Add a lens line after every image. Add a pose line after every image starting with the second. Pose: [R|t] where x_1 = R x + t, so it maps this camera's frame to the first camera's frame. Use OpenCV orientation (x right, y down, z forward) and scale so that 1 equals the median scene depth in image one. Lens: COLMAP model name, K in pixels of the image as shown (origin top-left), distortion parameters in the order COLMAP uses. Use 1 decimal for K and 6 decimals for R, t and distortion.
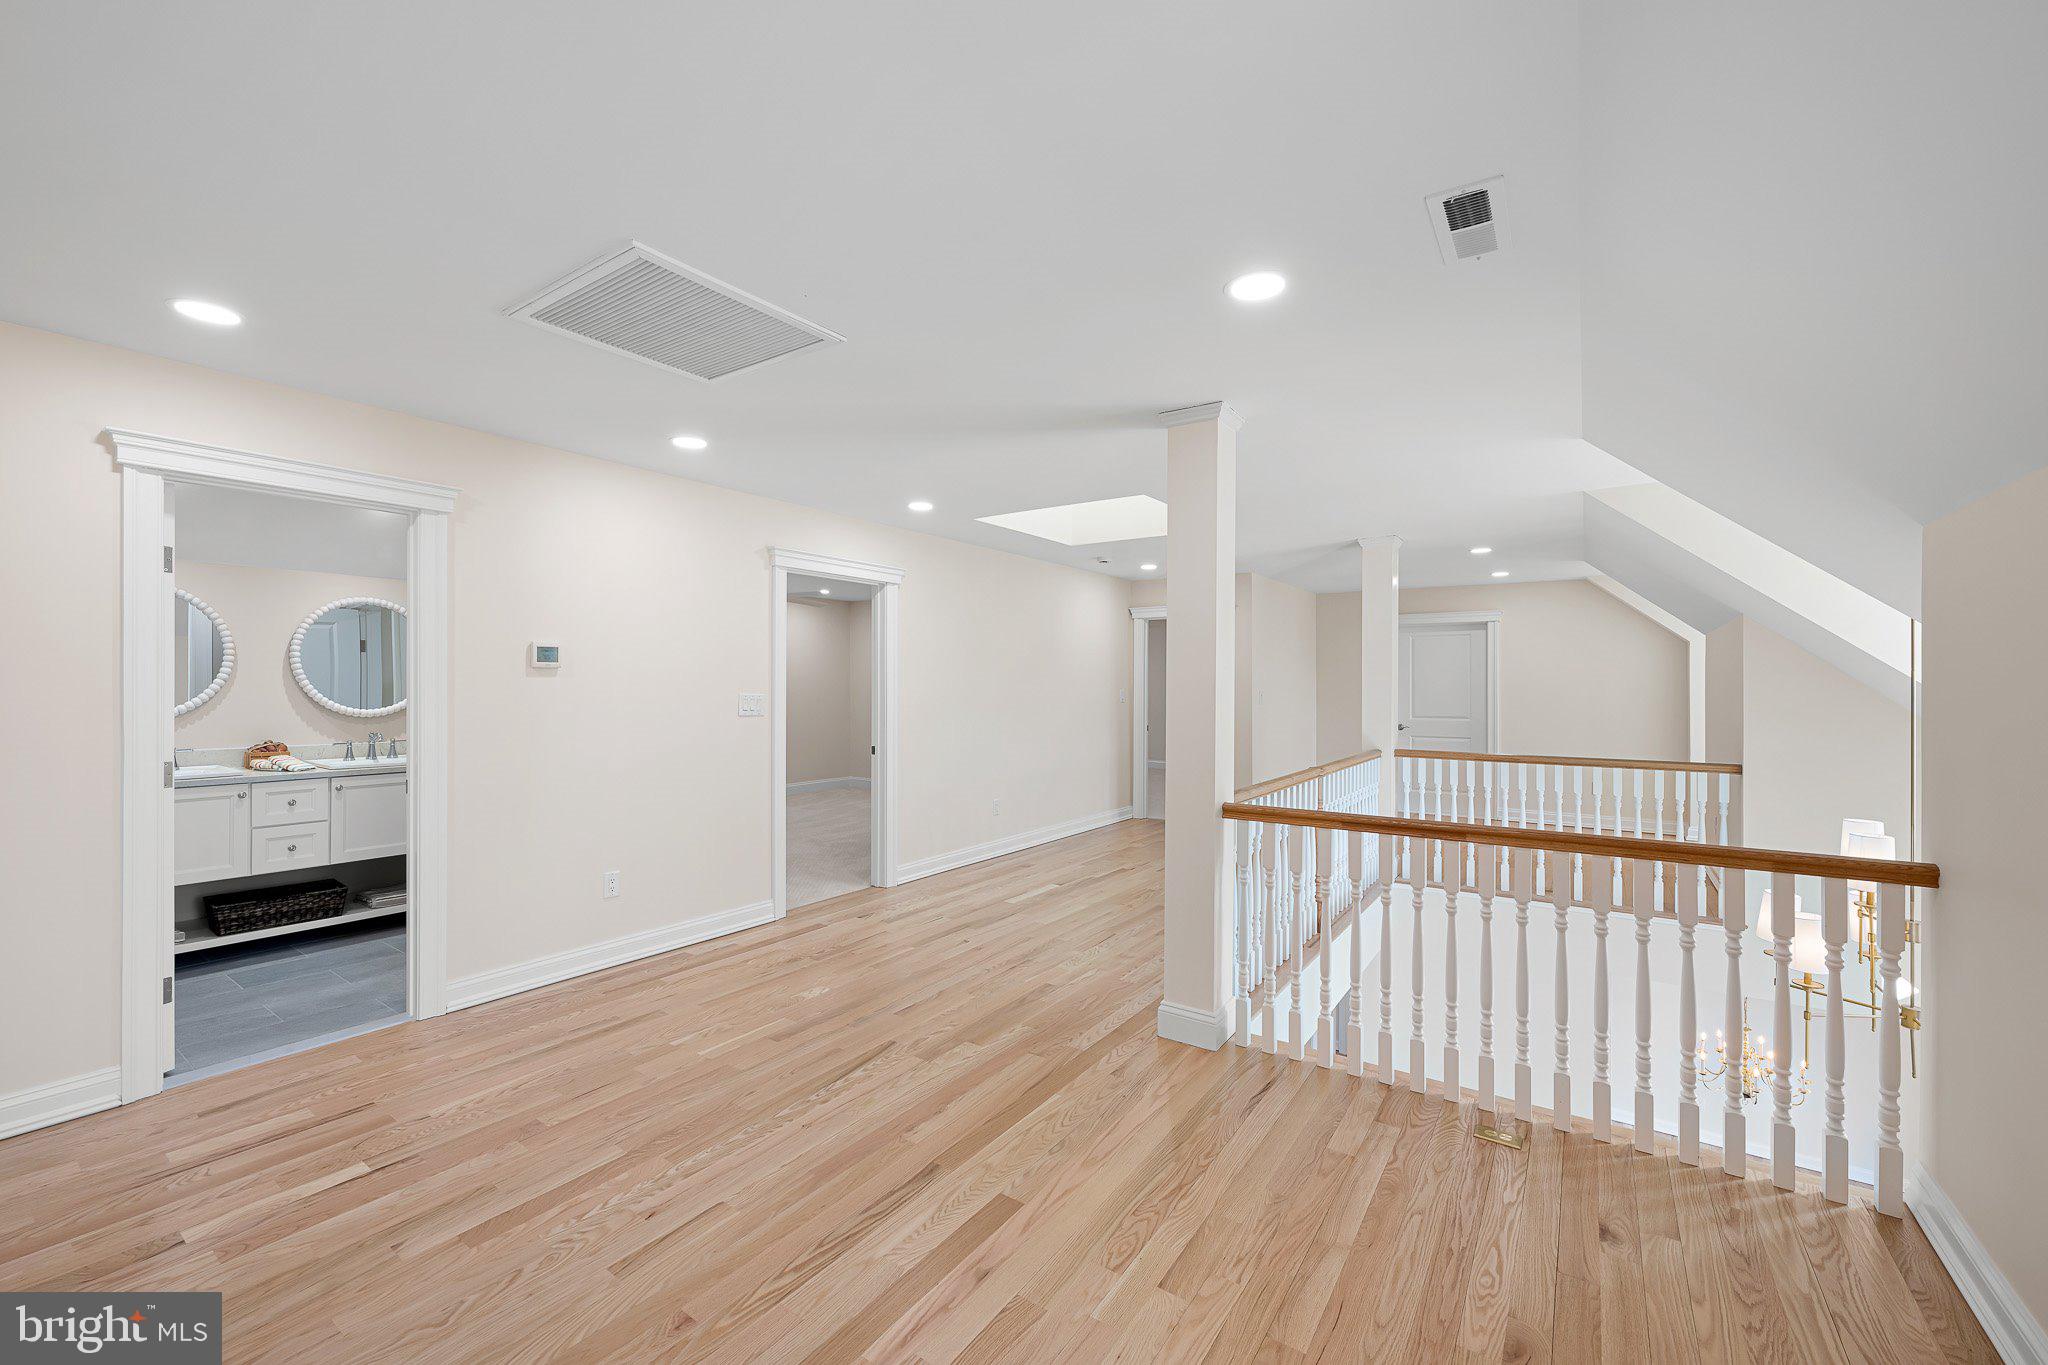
lens RADIAL K [[821.2, 0, 1014.6], [0, 821.2, 667.8], [0, 0, 1]] dist [0.011282, -0.000214]
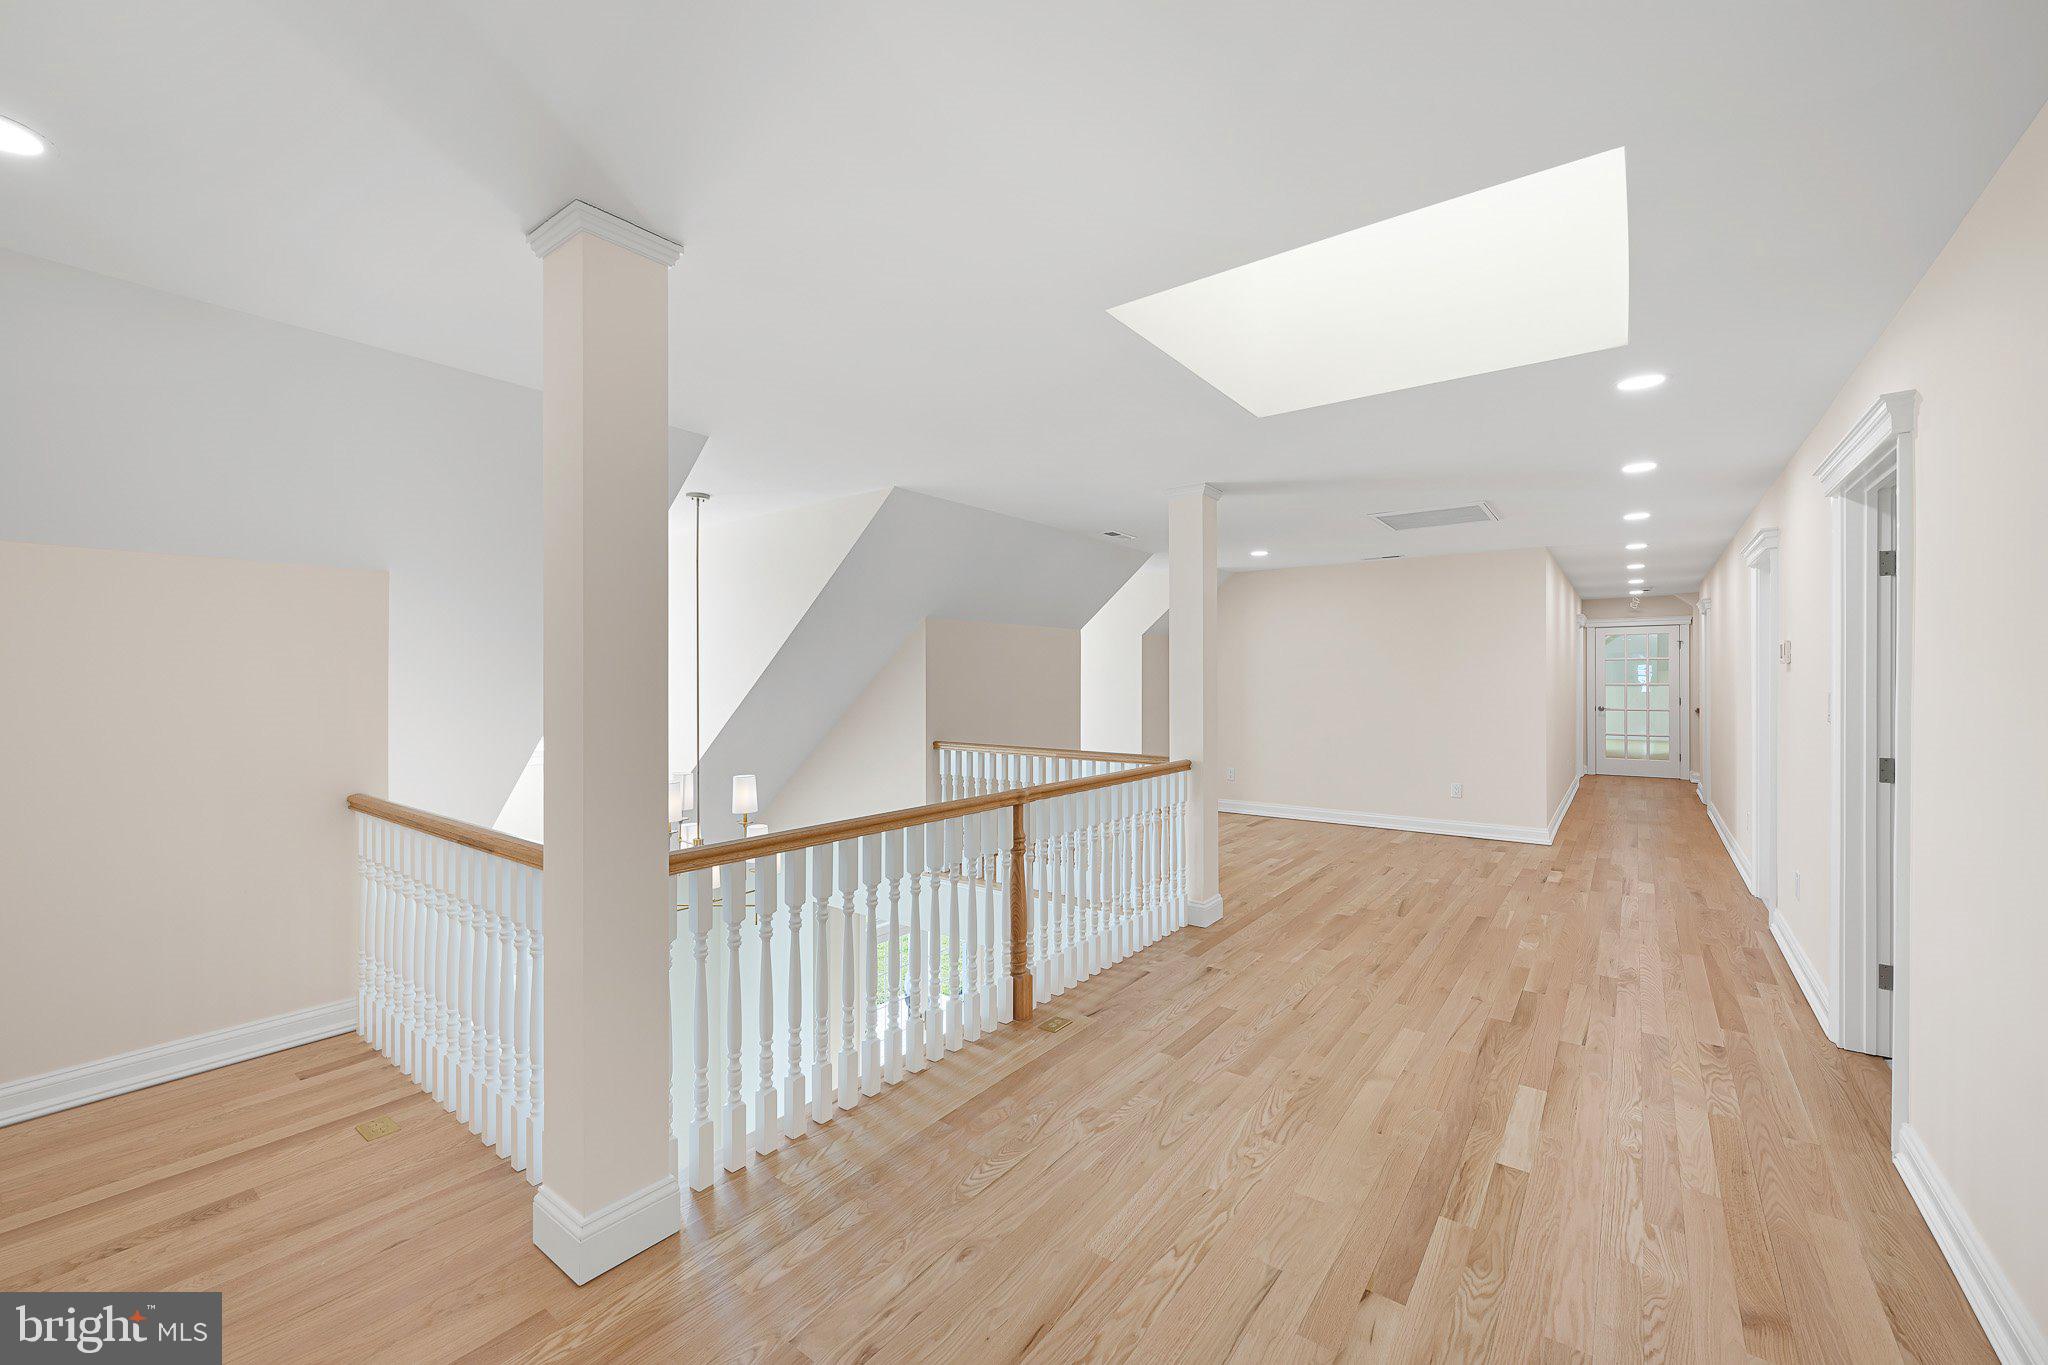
lens RADIAL K [[821.2, 0, 1014.6], [0, 821.2, 667.8], [0, 0, 1]] dist [0.011282, -0.000214]
pose [[-0.999820, 0.002613, 0.018768, 0.408706], [0.002393, 0.999928, -0.011745, 0.017380], [-0.018797, -0.011698, -0.999755, 1.970739]]
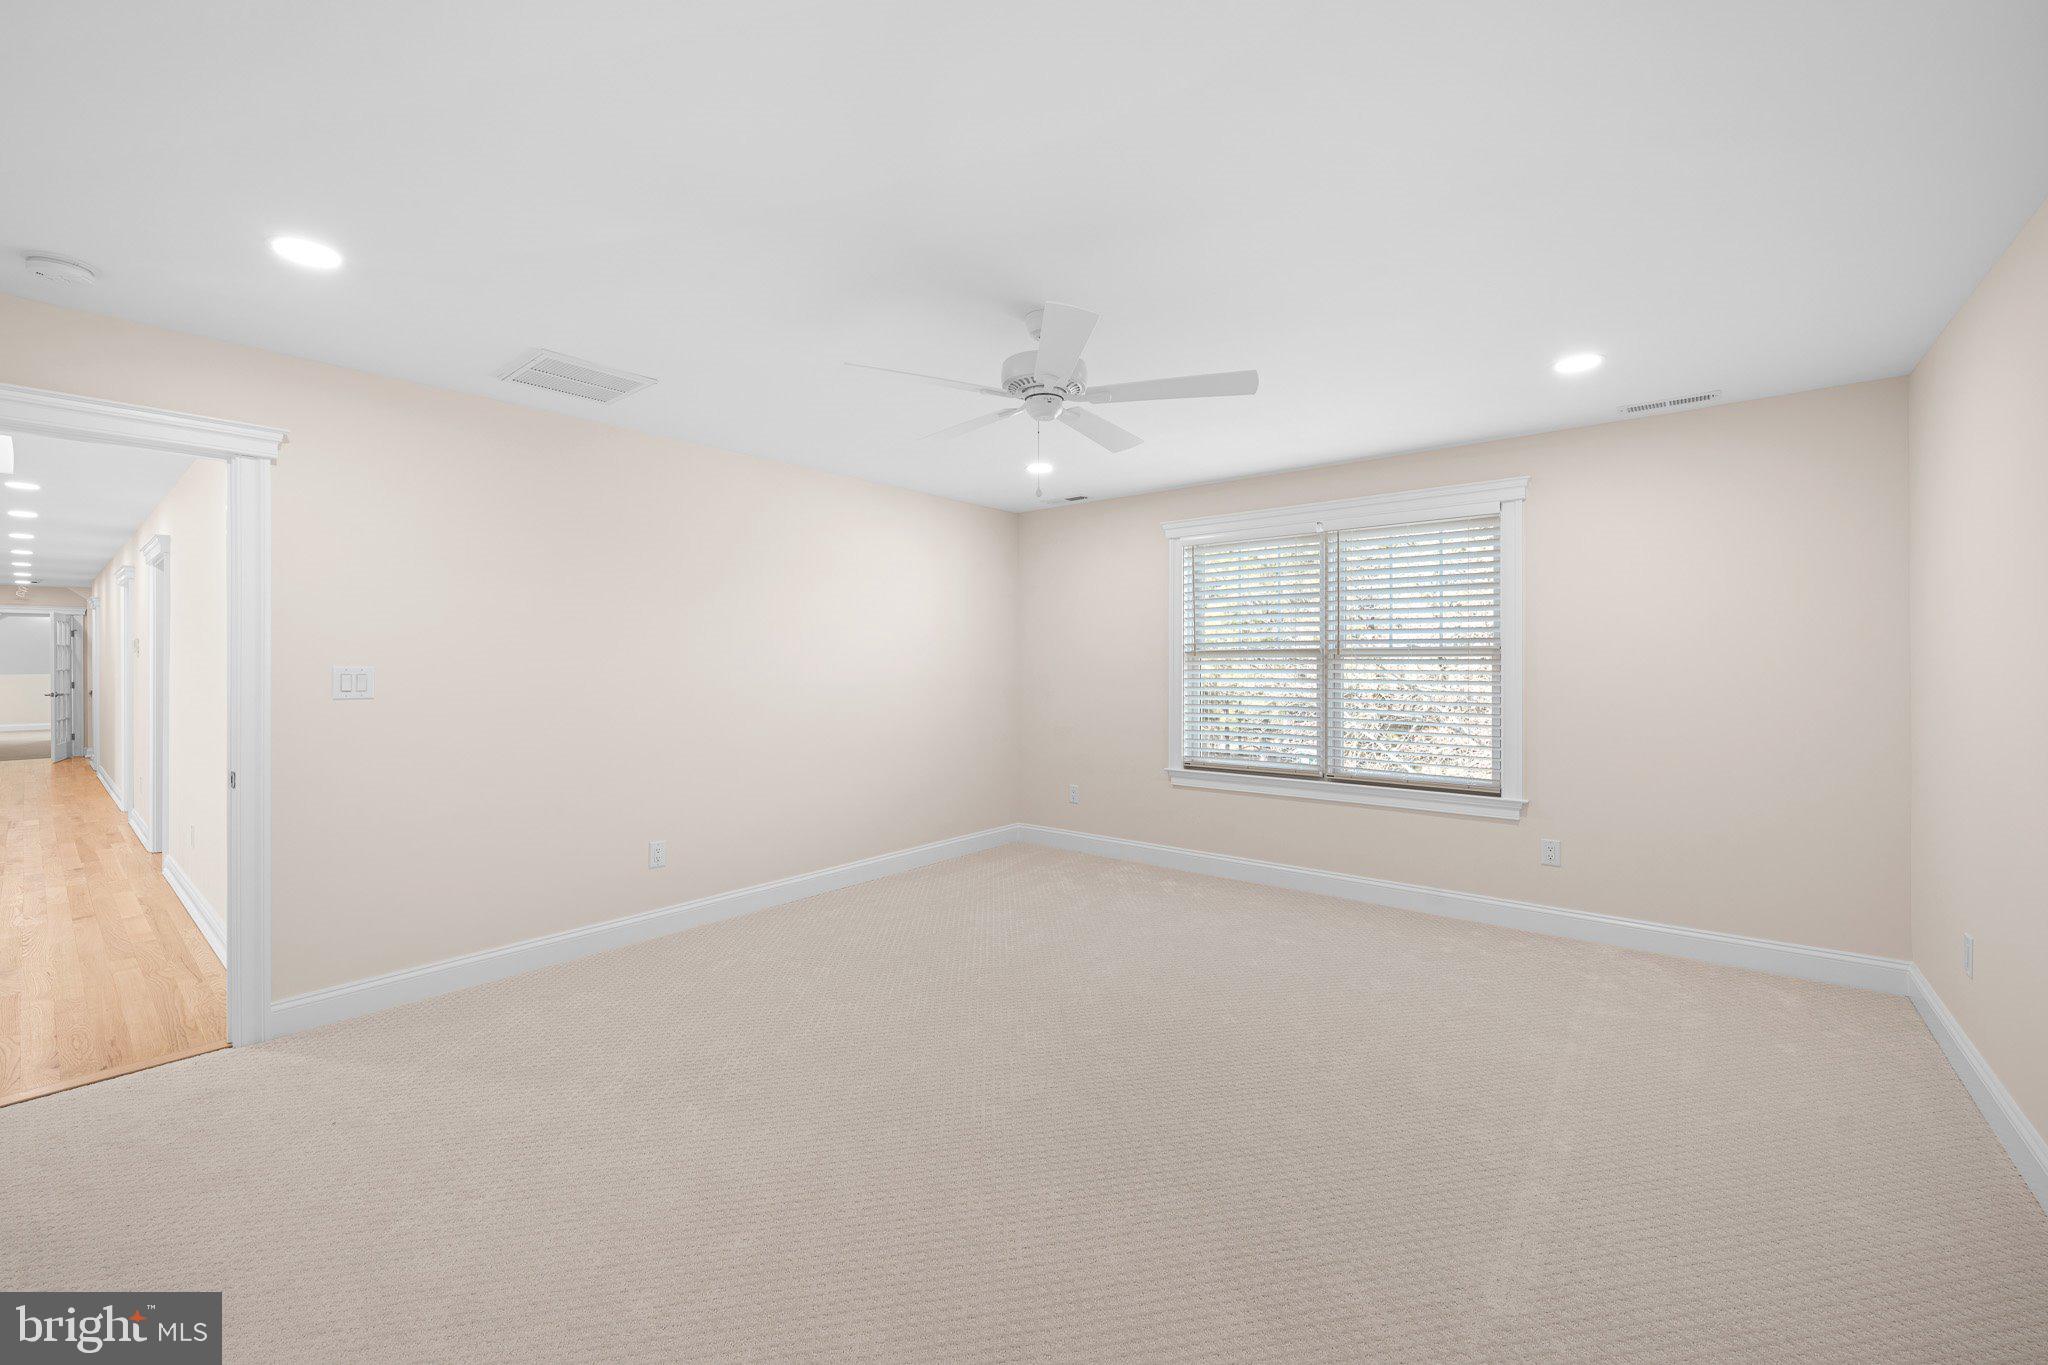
lens RADIAL K [[821.2, 0, 1014.6], [0, 821.2, 667.8], [0, 0, 1]] dist [0.011282, -0.000214]
pose [[-0.073649, 0.008547, -0.997248, 1.007850], [0.005333, 0.999952, 0.008176, 0.029563], [0.997270, -0.004716, -0.073691, 2.804309]]
